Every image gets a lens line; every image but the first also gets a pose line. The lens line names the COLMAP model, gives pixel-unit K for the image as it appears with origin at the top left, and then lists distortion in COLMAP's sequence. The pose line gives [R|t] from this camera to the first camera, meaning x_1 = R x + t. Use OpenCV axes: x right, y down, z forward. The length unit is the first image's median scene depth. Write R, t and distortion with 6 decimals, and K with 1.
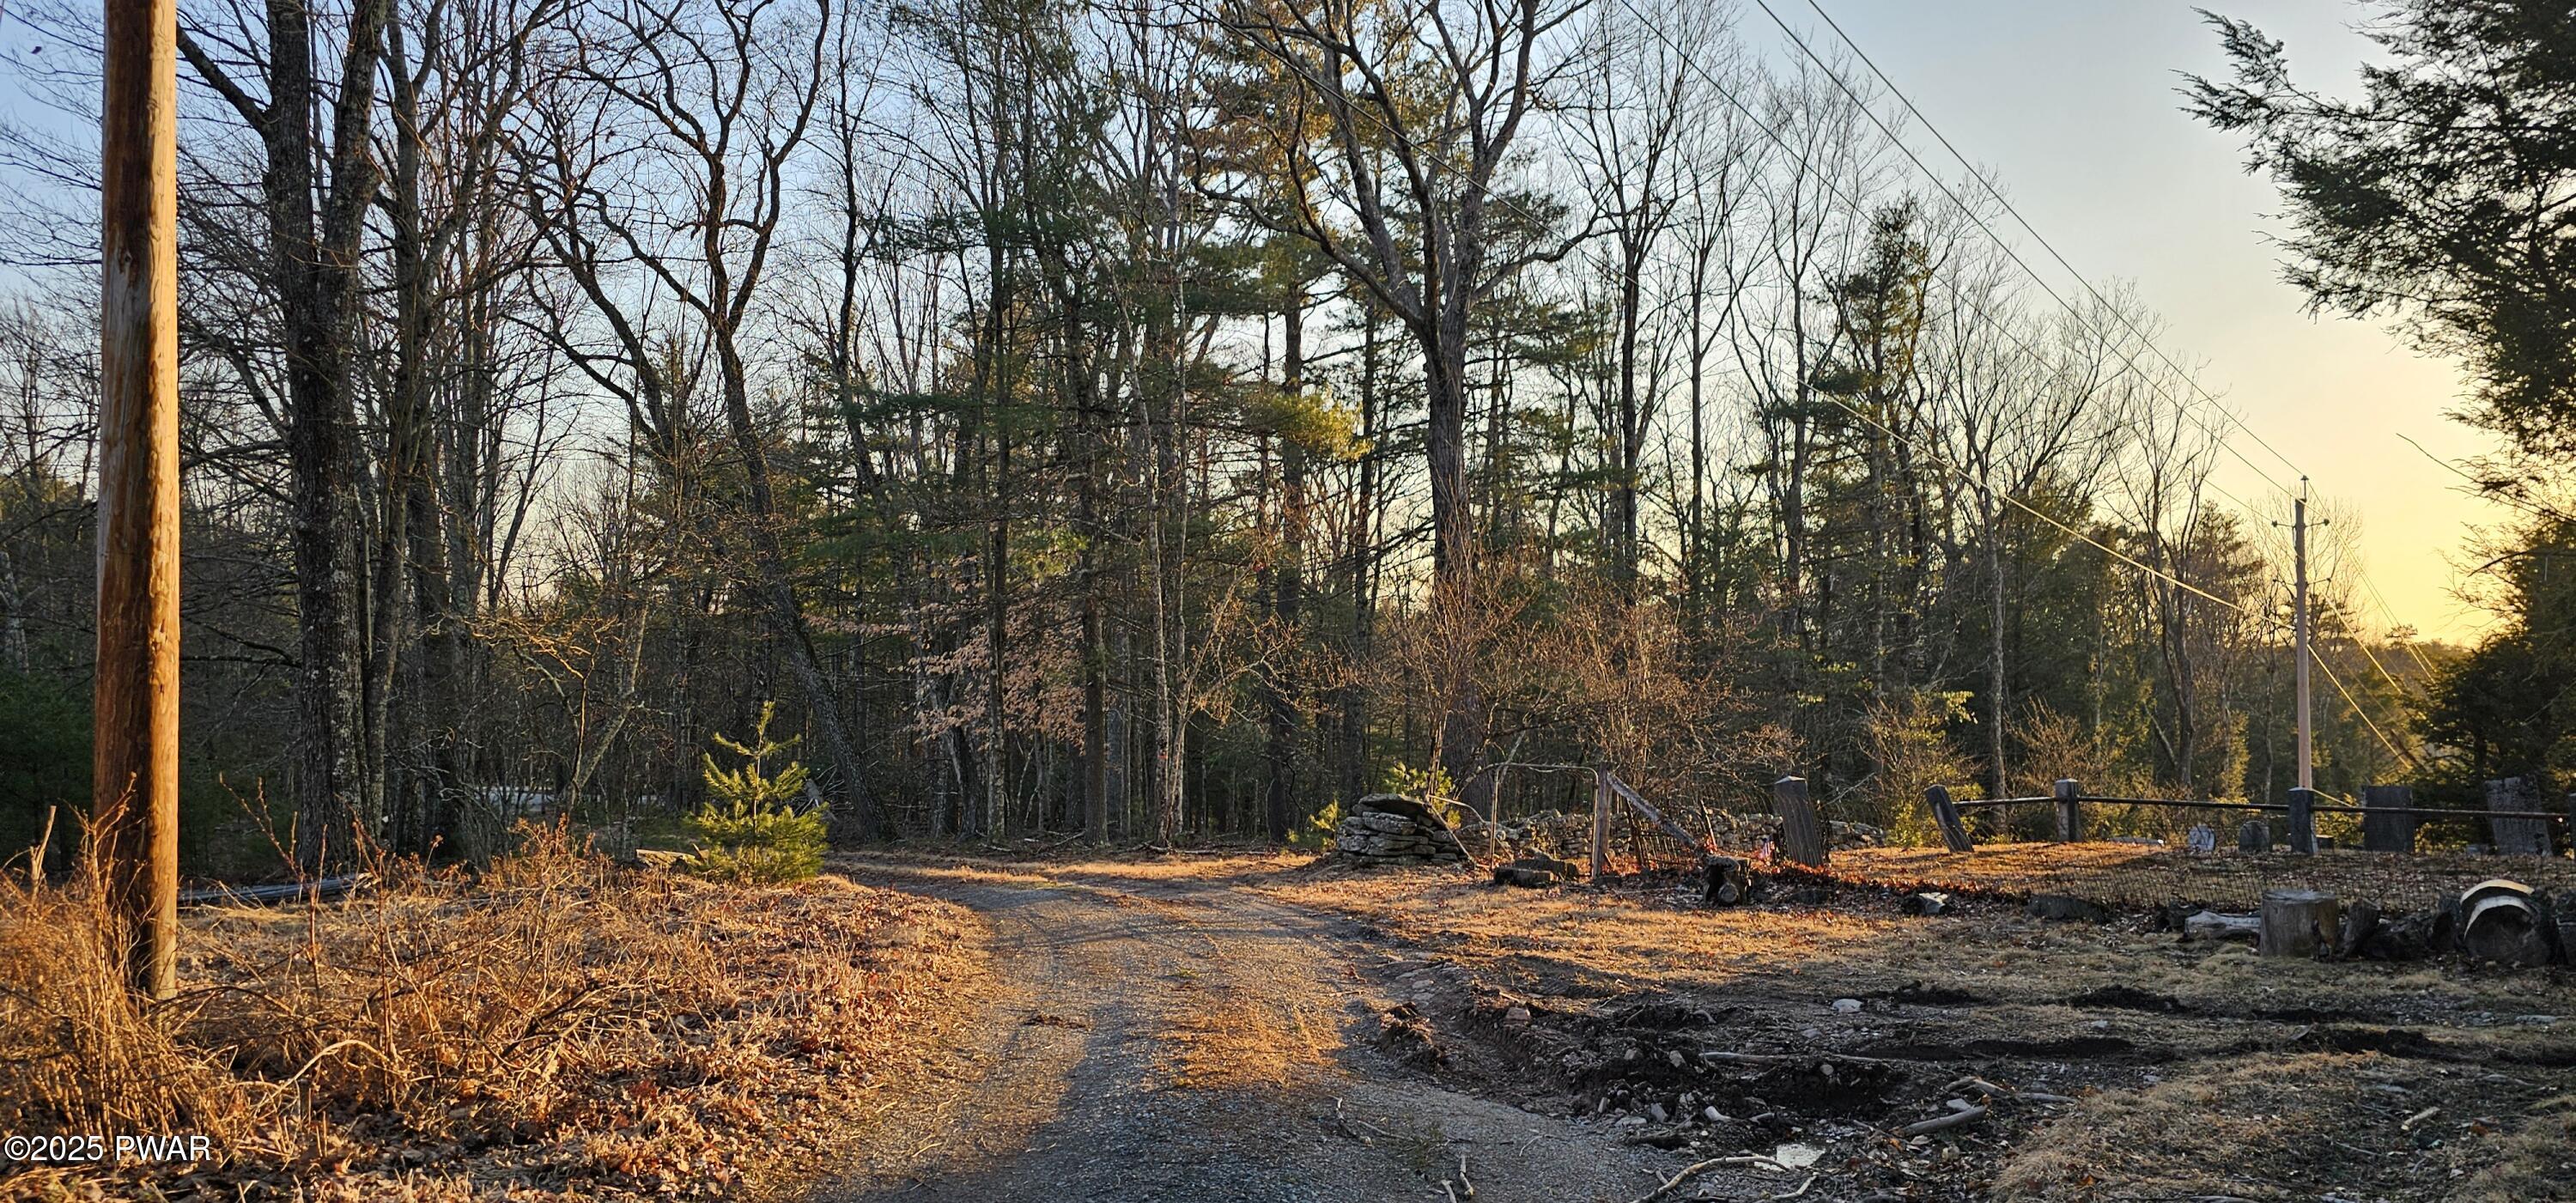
lens RADIAL K [[1736.1, 0, 1277.8], [0, 1736.1, 628.8], [0, 0, 1]] dist [0.068420, -0.078932]
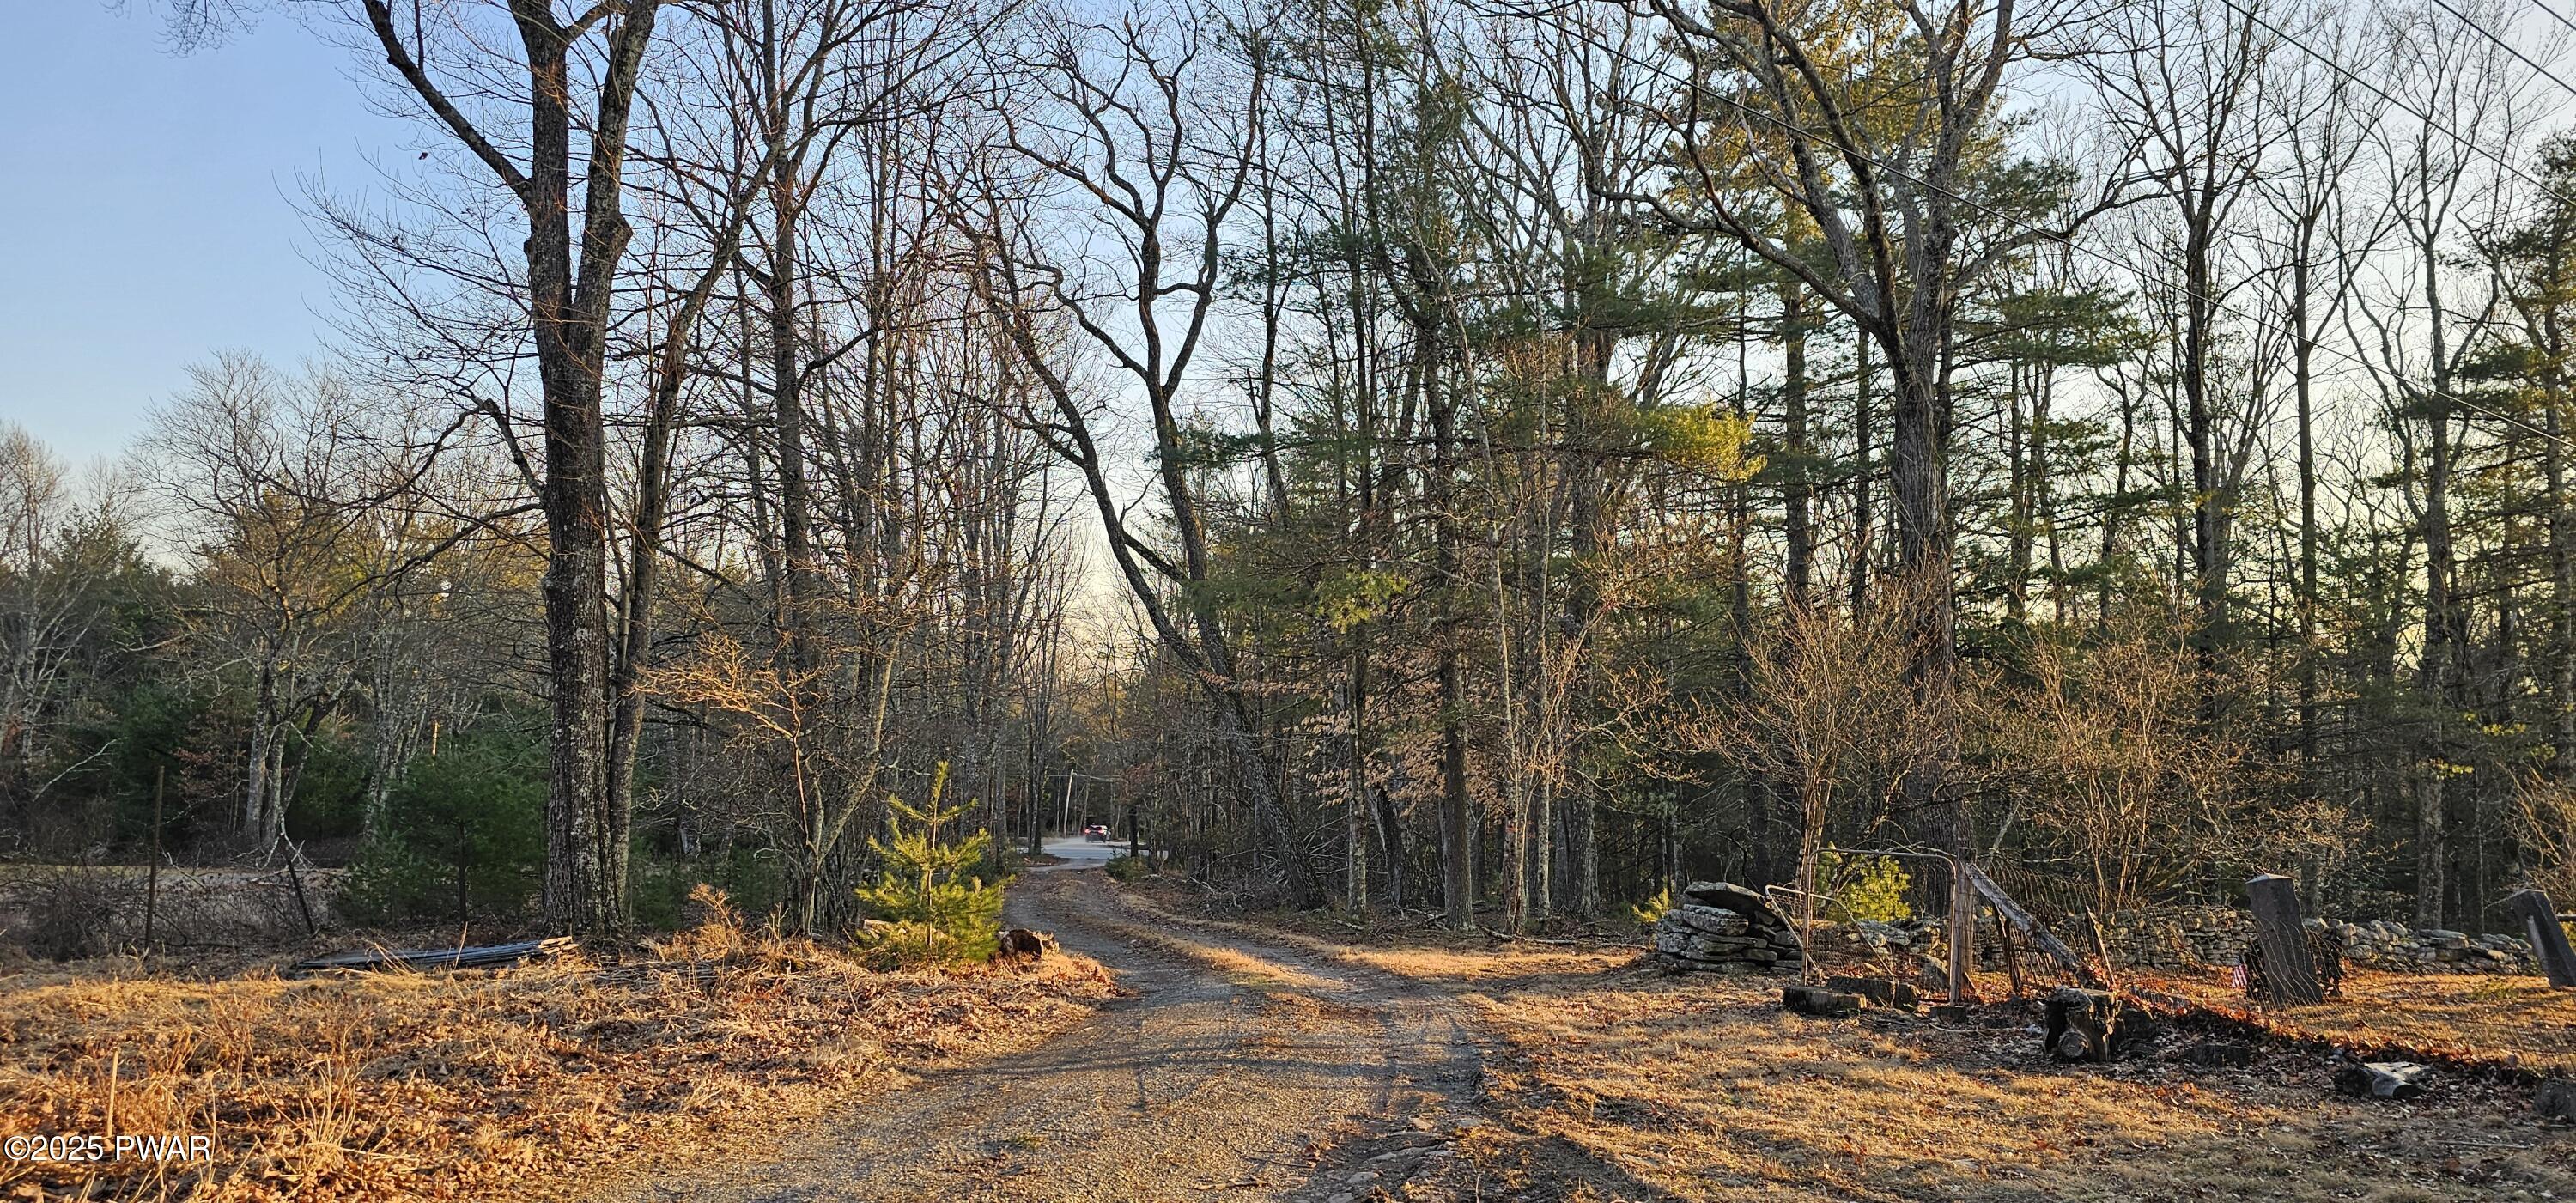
lens RADIAL K [[1738.4, 0, 1285.4], [0, 1738.4, 624.3], [0, 0, 1]] dist [0.064666, -0.068169]
pose [[0.944112, -0.022146, -0.328881, 0.079403], [0.008643, 0.999061, -0.042462, 0.004871], [0.329512, 0.037247, 0.943416, 0.093747]]
